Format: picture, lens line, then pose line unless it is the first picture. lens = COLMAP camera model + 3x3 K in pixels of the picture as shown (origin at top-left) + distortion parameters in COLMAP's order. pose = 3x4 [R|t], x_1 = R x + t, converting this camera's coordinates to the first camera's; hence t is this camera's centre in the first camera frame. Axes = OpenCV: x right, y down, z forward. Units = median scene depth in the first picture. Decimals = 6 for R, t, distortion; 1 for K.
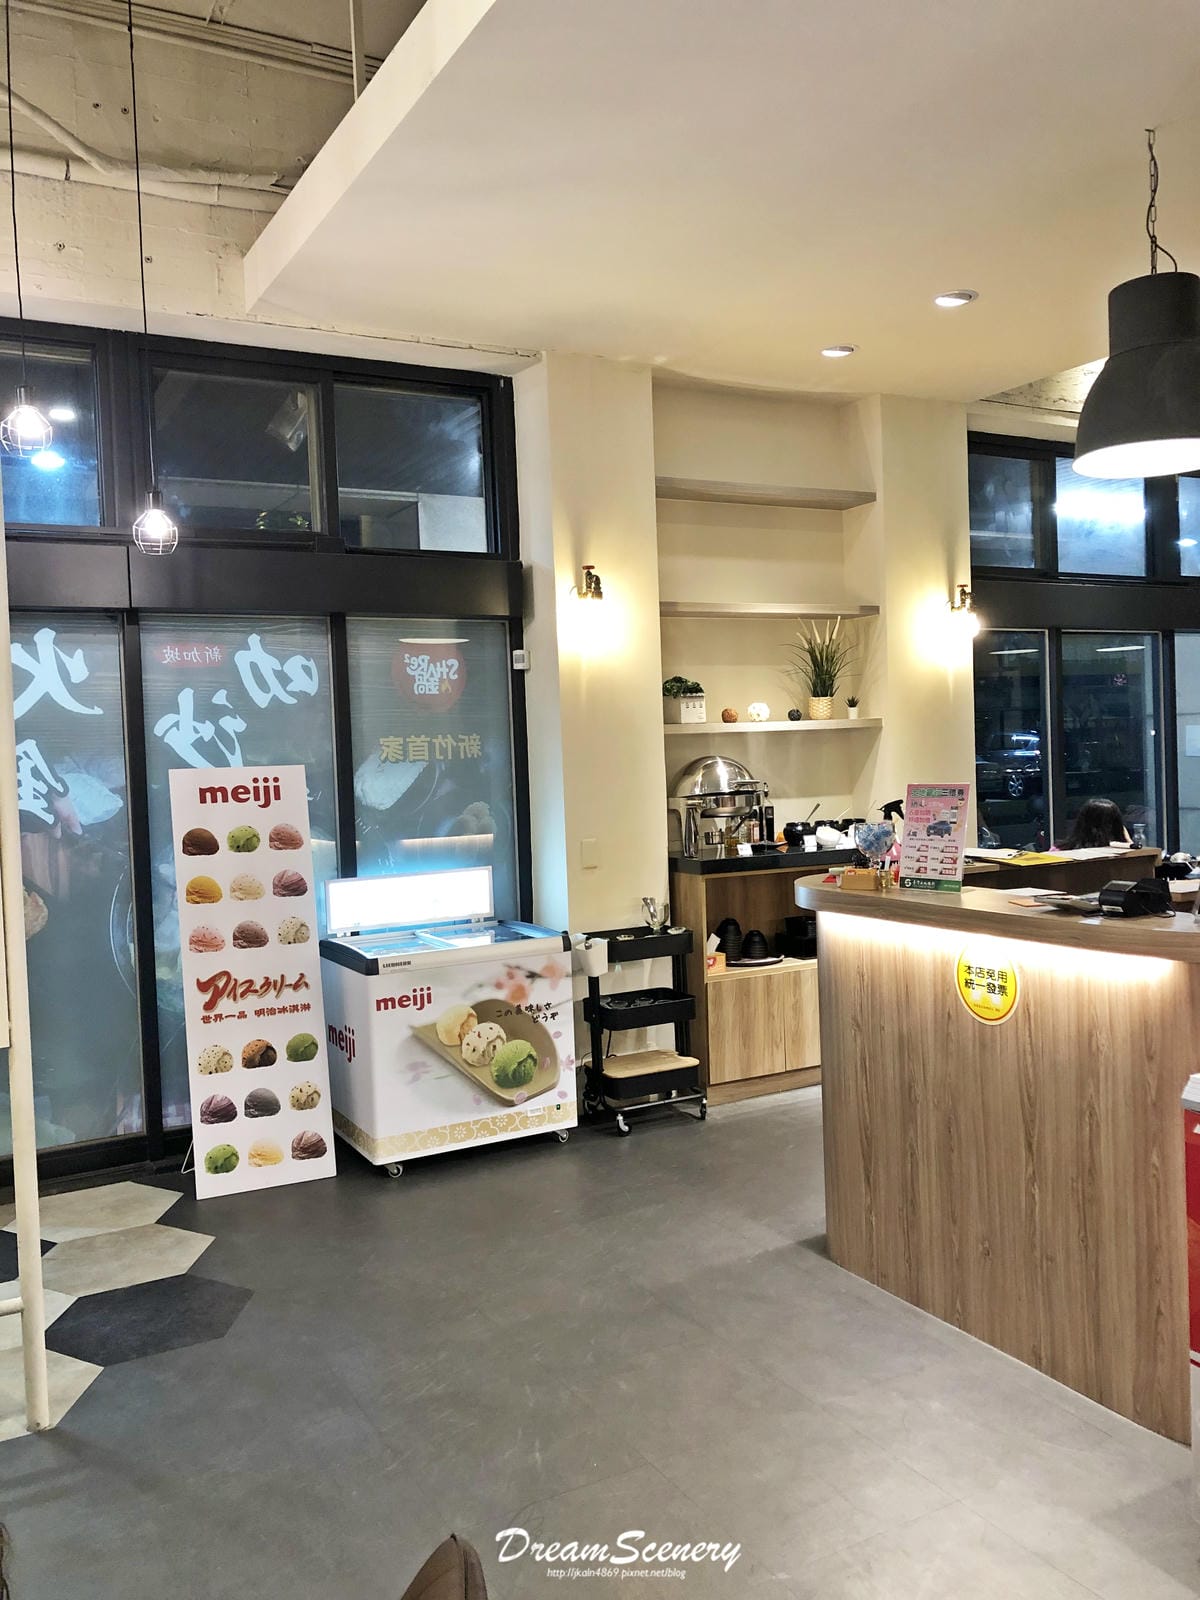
lens RADIAL K [[1296.9, 0, 600.0], [0, 1296.9, 800.0], [0, 0, 1]] dist [0.003084, 0.001238]
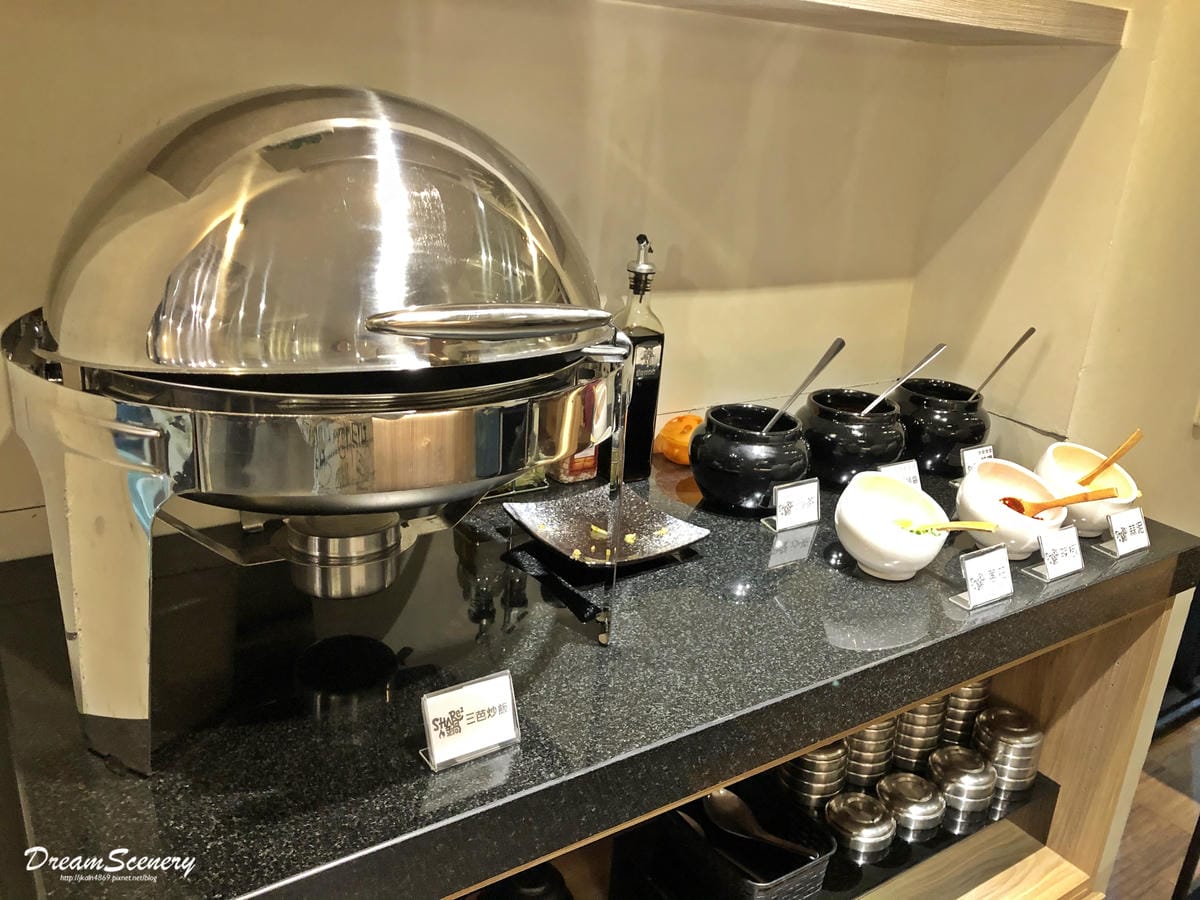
lens RADIAL K [[972.7, 0, 600.0], [0, 972.7, 450.0], [0, 0, 1]] dist [0.003084, 0.001238]
pose [[0.992159, 0.062931, 0.107978, 0.102137], [-0.092577, 0.950472, 0.296702, -0.028641], [-0.083959, -0.304372, 0.948846, 0.813650]]
